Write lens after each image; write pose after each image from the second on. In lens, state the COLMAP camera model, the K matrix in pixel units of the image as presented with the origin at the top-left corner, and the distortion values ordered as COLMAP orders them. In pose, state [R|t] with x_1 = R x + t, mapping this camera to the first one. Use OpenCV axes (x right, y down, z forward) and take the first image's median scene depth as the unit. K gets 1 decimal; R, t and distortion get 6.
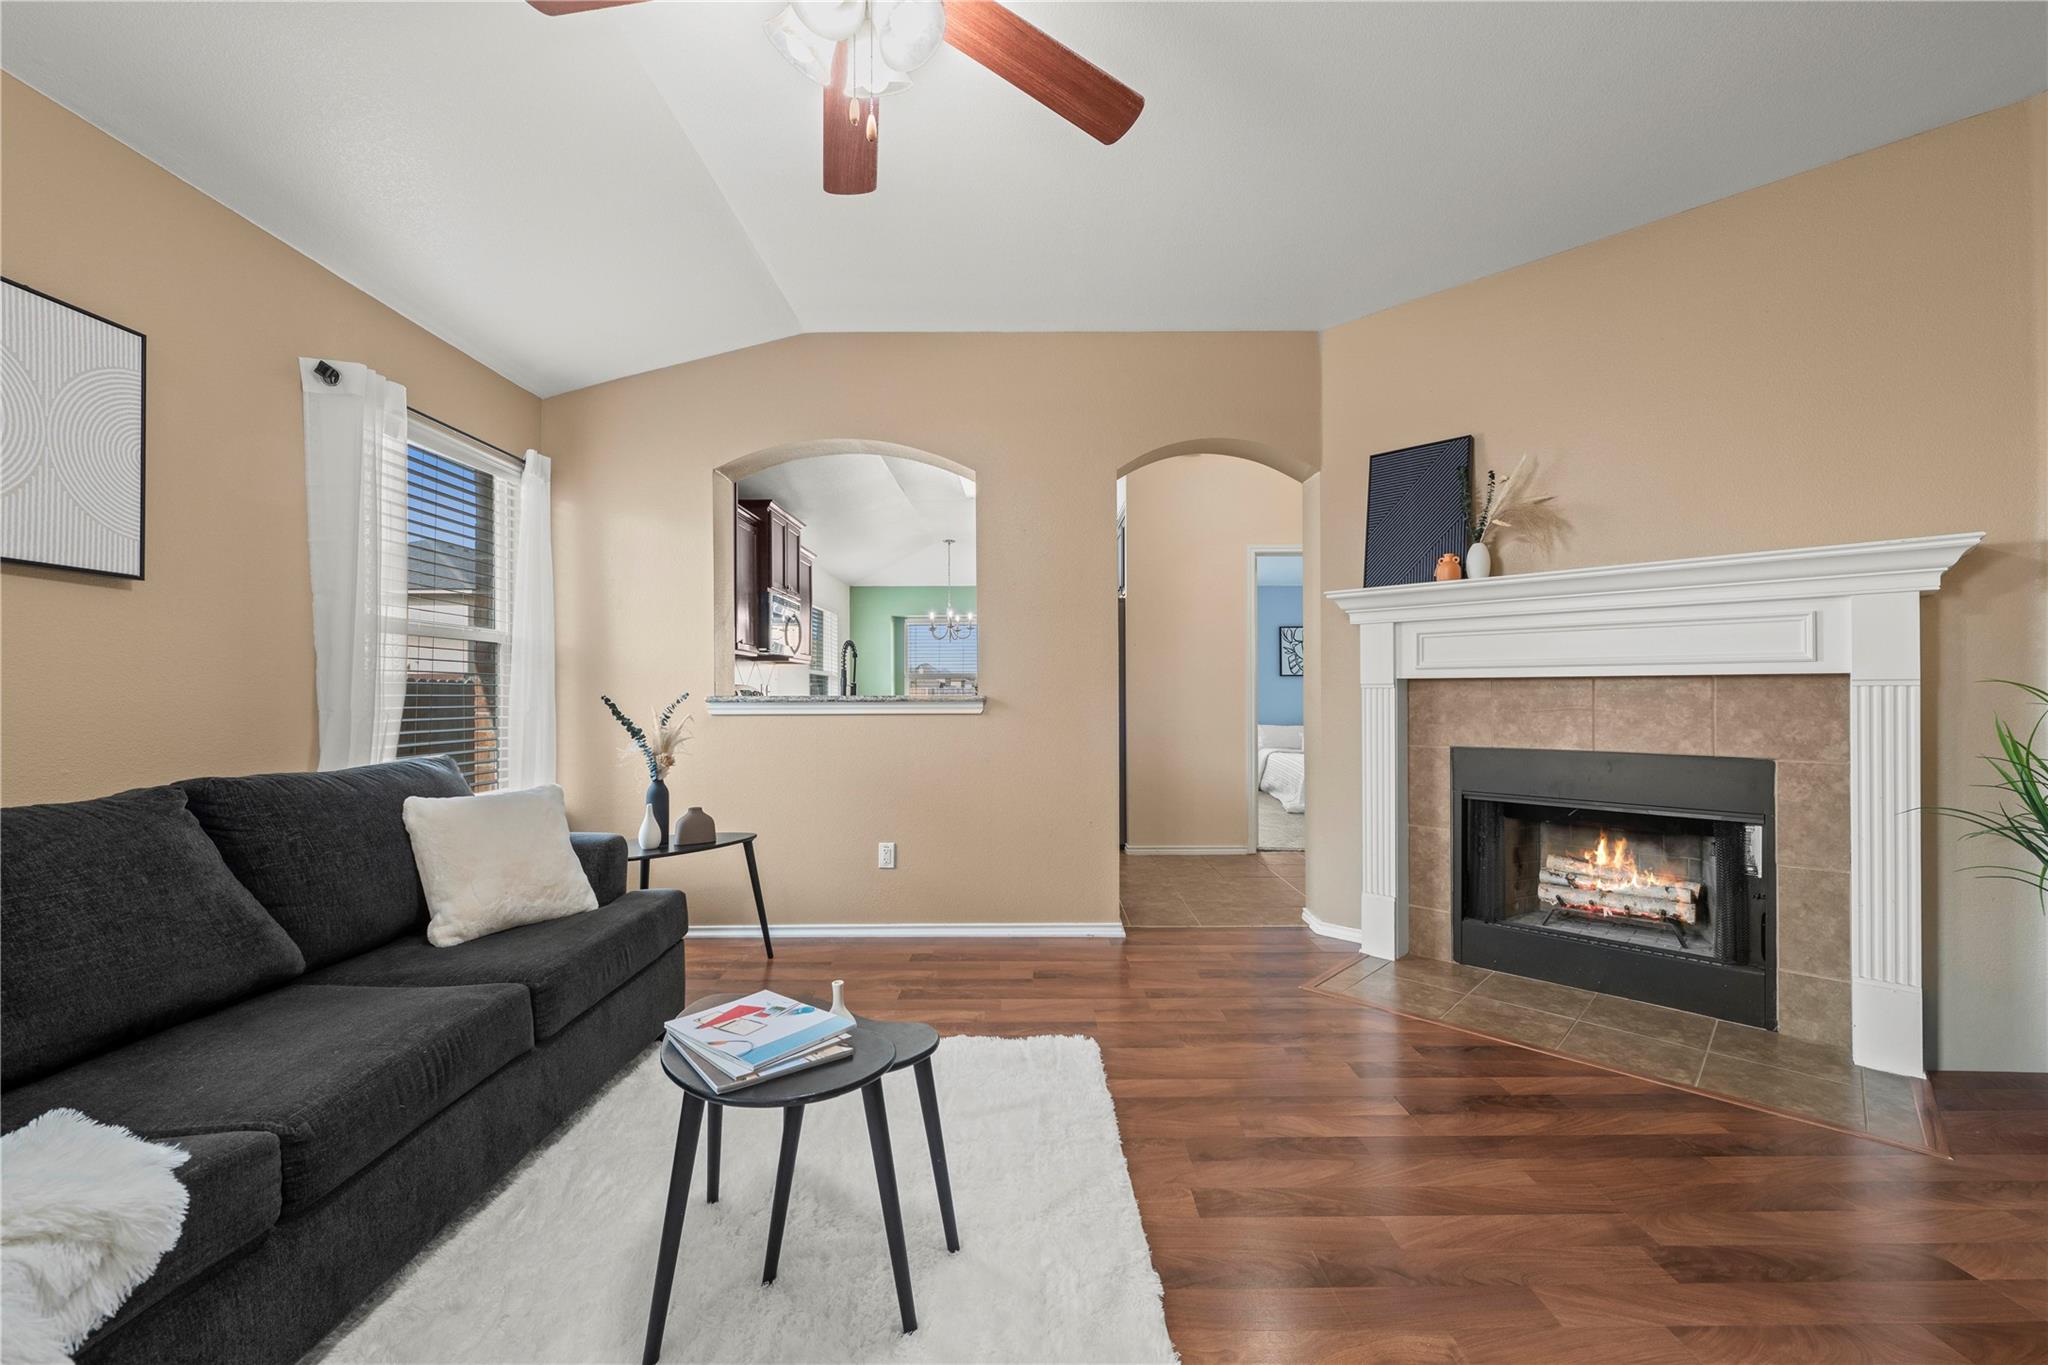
lens RADIAL K [[808.3, 0, 1035.5], [0, 808.3, 688.3], [0, 0, 1]] dist [-0.001124, -0.000388]
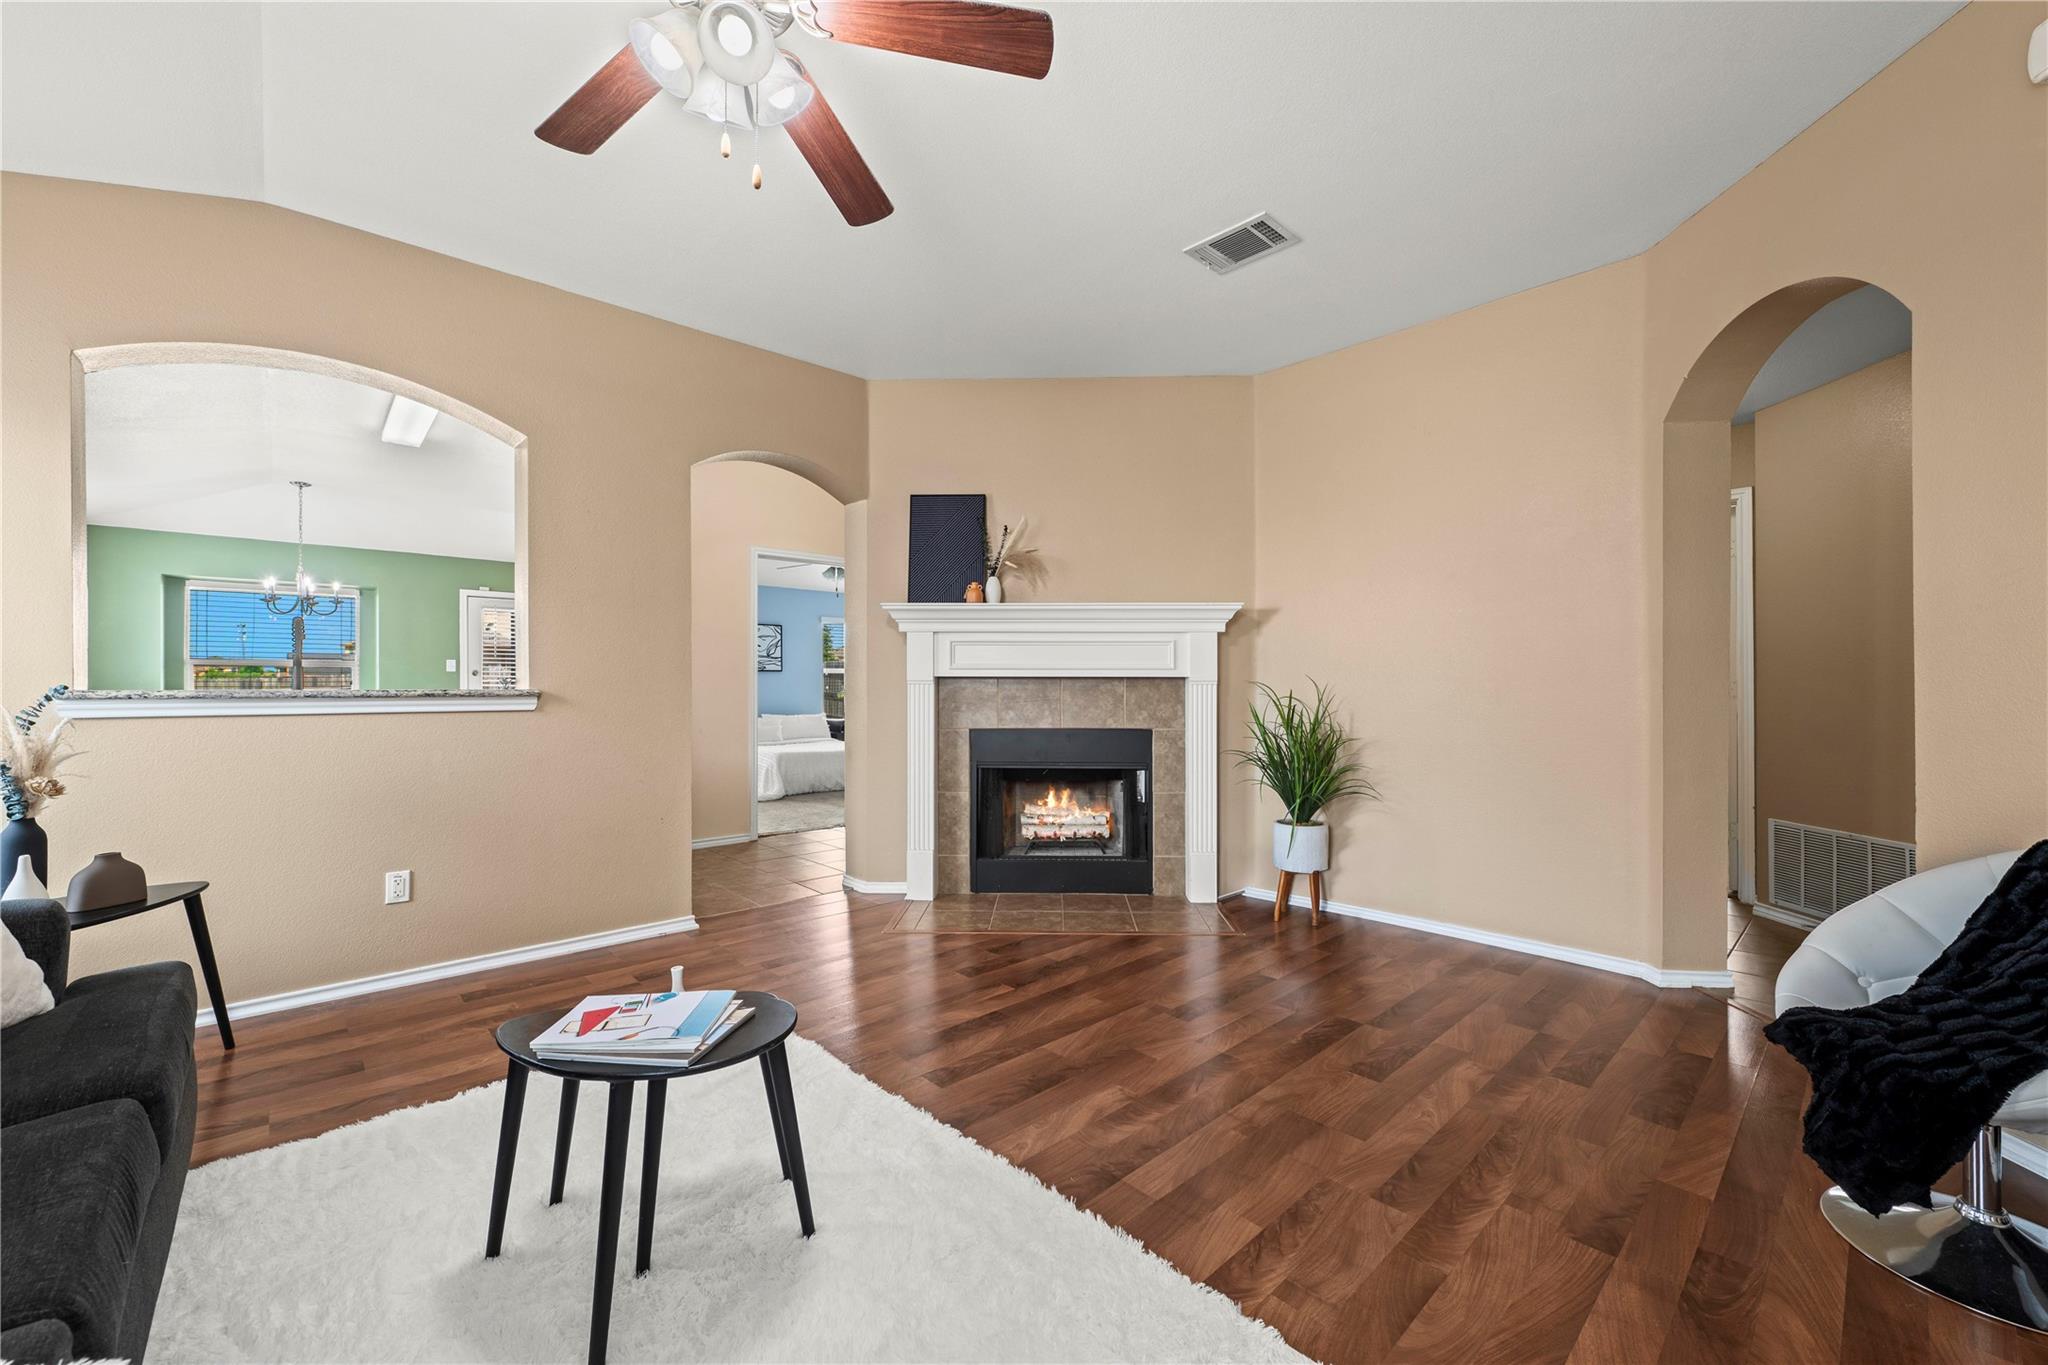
lens RADIAL K [[806.3, 0, 1037.1], [0, 806.3, 681.6], [0, 0, 1]] dist [-0.001011, -0.000831]
pose [[0.731279, 0.007299, 0.682039, -0.314414], [-0.006006, 0.999973, -0.004262, 0.000348], [-0.682052, -0.000980, 0.731303, -0.032717]]
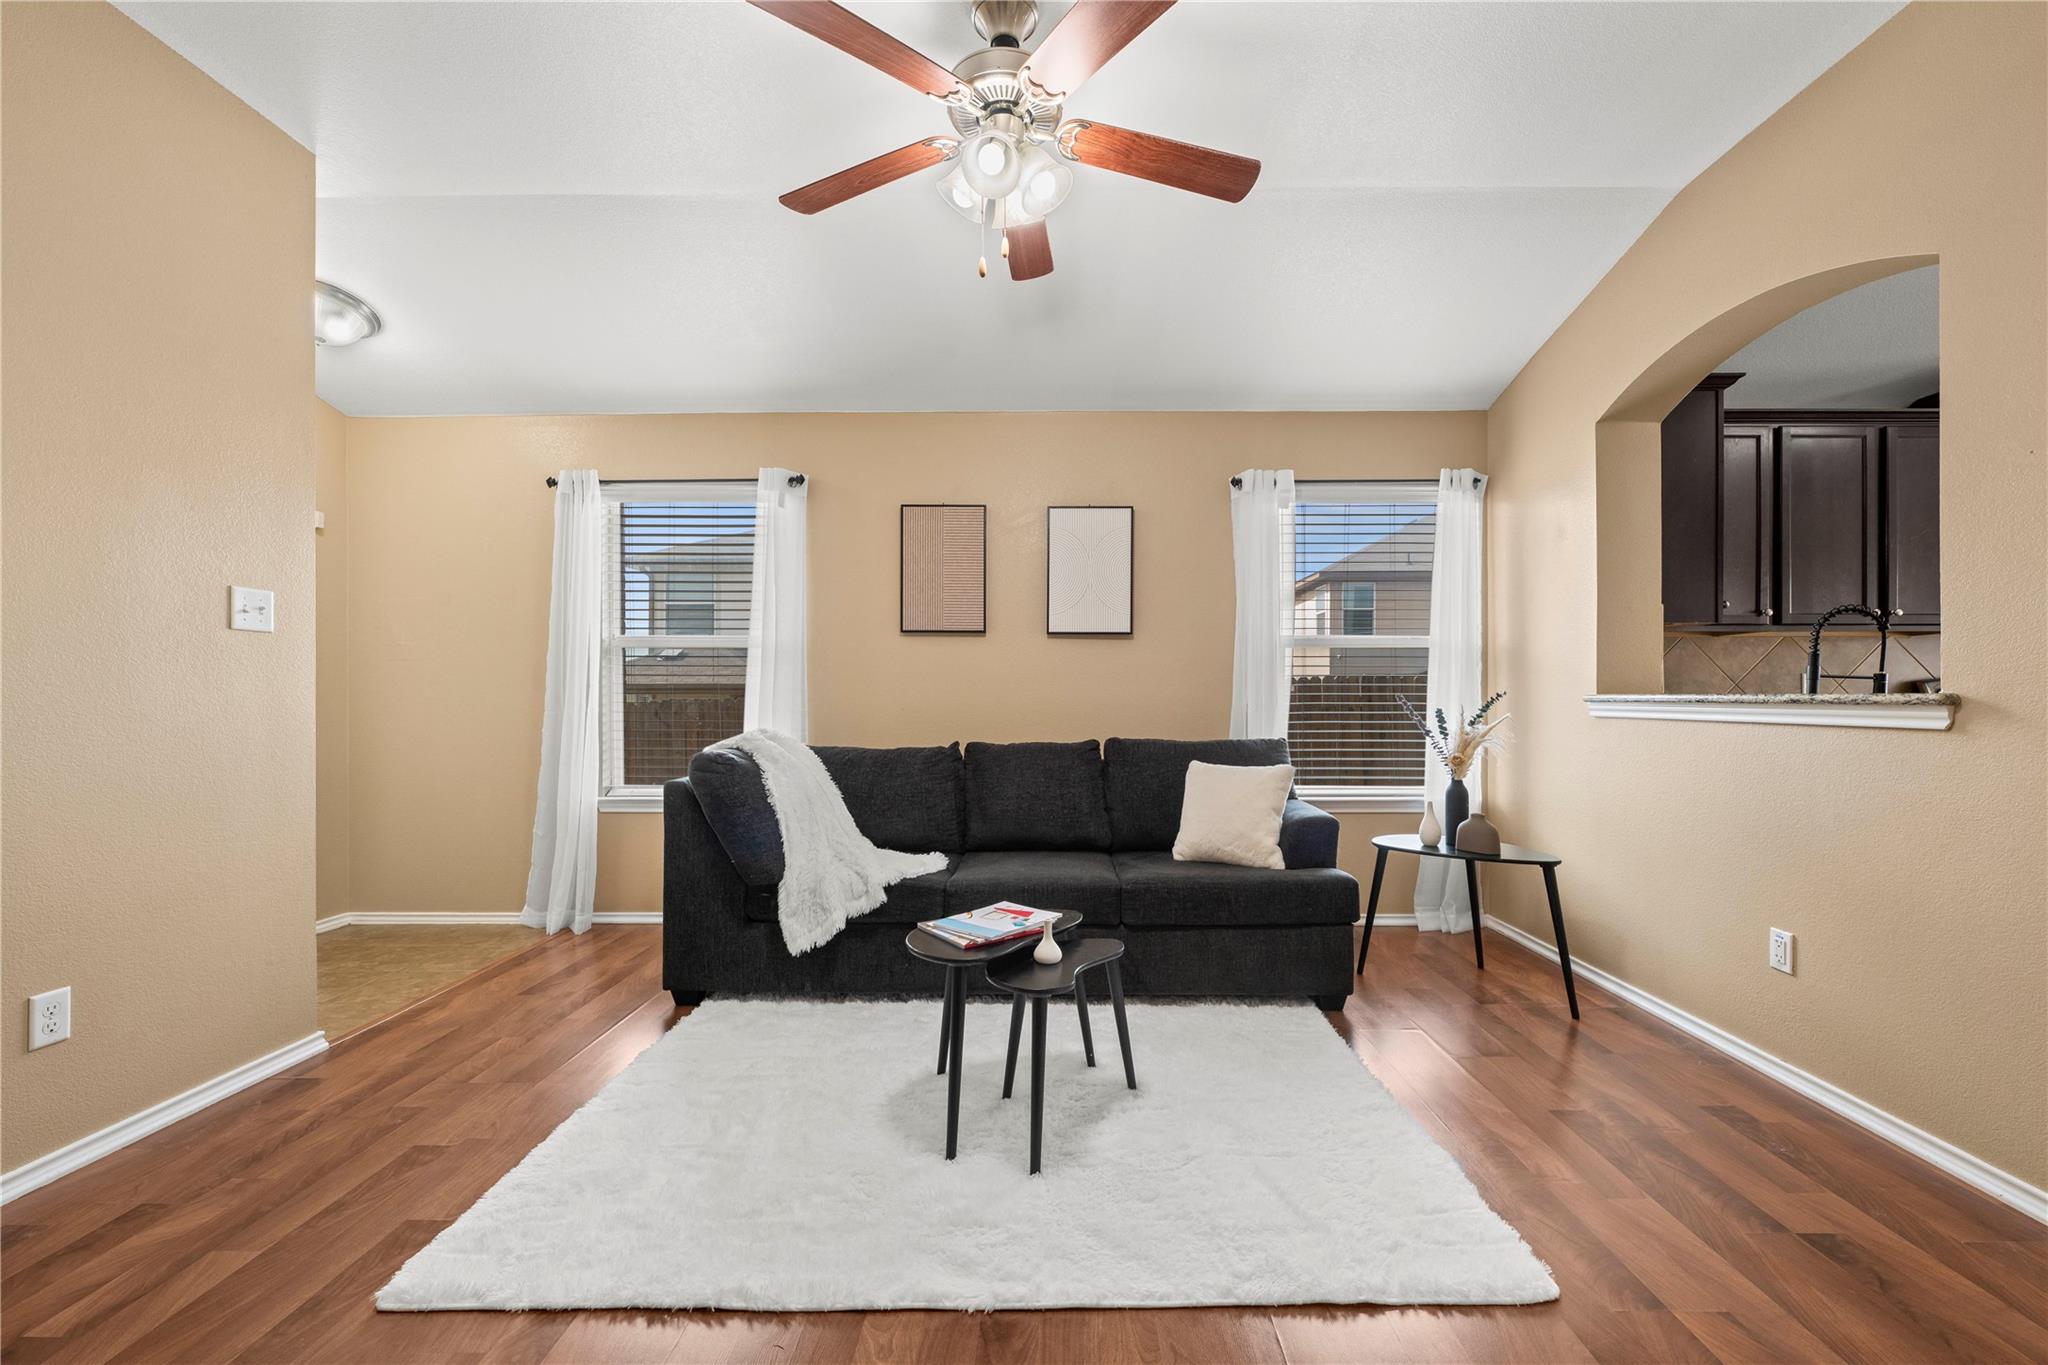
lens RADIAL K [[813.6, 0, 1039.9], [0, 813.6, 693.9], [0, 0, 1]] dist [-0.002096, -0.000119]
pose [[-0.022981, 0.000862, -0.999736, 0.531241], [0.009639, 0.999953, 0.000641, 0.004173], [0.999689, -0.009622, -0.022988, 0.523382]]
